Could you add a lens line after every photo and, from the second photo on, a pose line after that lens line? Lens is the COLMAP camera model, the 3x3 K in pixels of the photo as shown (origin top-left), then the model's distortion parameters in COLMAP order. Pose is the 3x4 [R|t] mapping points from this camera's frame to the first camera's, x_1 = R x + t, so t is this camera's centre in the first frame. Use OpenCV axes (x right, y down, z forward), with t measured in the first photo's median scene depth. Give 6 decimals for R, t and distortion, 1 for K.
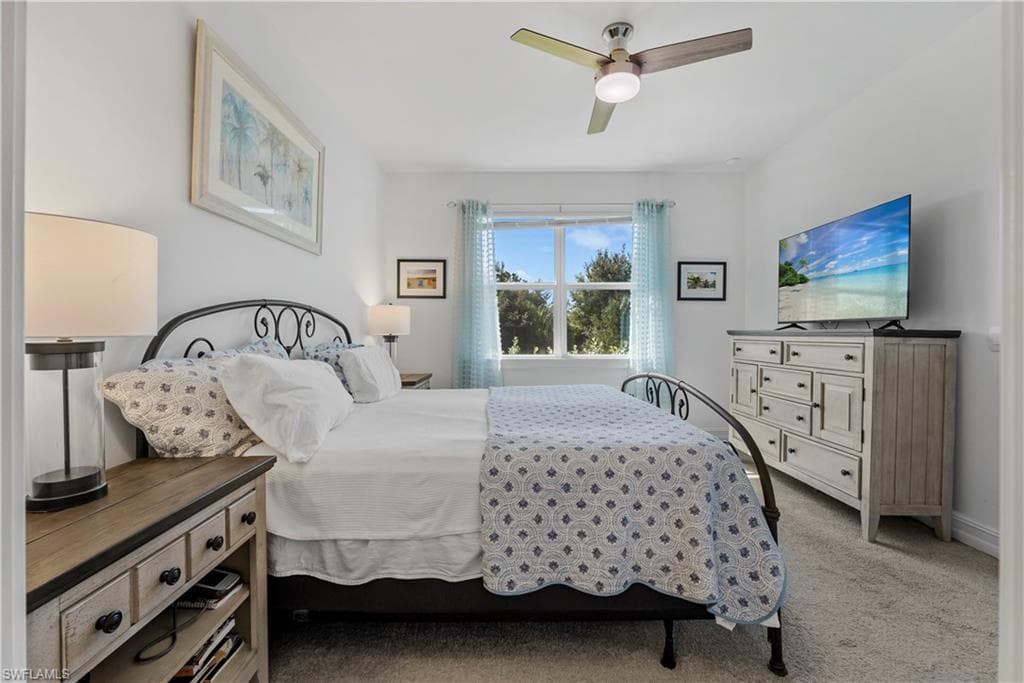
lens RADIAL K [[431.9, 0, 511.1], [0, 431.9, 341.5], [0, 0, 1]] dist [-0.002592, -0.000368]
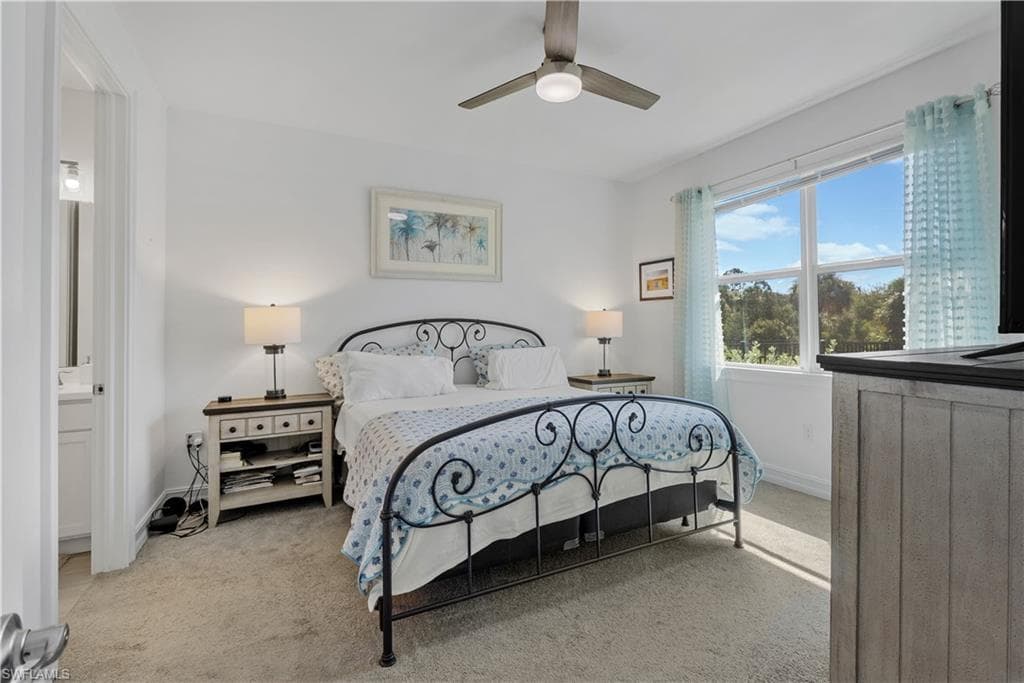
lens RADIAL K [[449.5, 0, 513.8], [0, 449.5, 331.2], [0, 0, 1]] dist [-0.013104, 0.001297]
pose [[0.445848, 0.005412, -0.895092, 0.589979], [-0.008989, 0.999958, 0.001568, -0.027488], [0.895064, 0.007347, 0.445878, 0.257599]]
